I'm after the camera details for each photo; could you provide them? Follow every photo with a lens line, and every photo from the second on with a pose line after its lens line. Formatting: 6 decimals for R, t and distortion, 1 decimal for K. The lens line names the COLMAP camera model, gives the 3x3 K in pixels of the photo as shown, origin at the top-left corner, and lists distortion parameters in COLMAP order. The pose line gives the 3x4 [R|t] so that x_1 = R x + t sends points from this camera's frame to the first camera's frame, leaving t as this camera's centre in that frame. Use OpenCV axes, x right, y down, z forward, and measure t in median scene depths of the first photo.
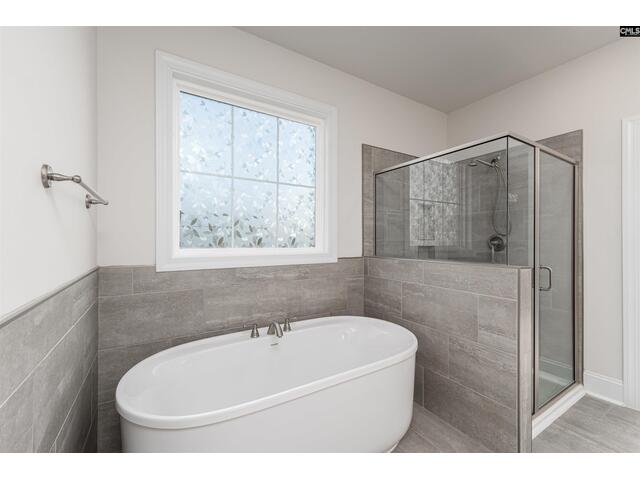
lens RADIAL K [[271.3, 0, 315.9], [0, 271.3, 239.2], [0, 0, 1]] dist [0.000049, 0.000642]
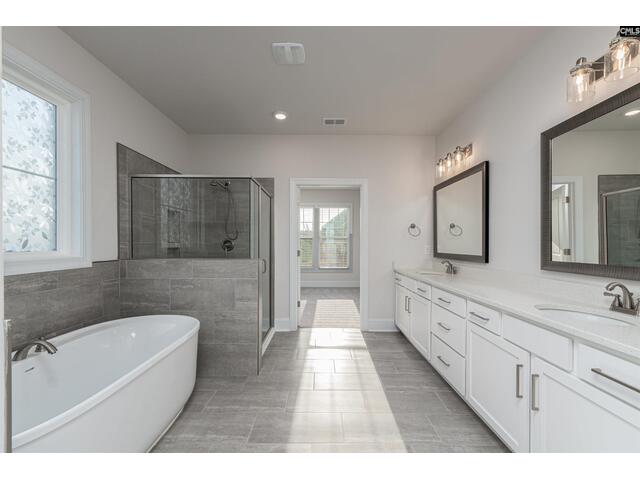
lens RADIAL K [[271.3, 0, 320.4], [0, 271.3, 242.3], [0, 0, 1]] dist [0.000049, 0.000642]
pose [[0.524870, 0.003968, 0.851173, -0.285526], [-0.008617, 0.999963, 0.000652, -0.004891], [-0.851139, -0.007676, 0.524885, -0.130421]]
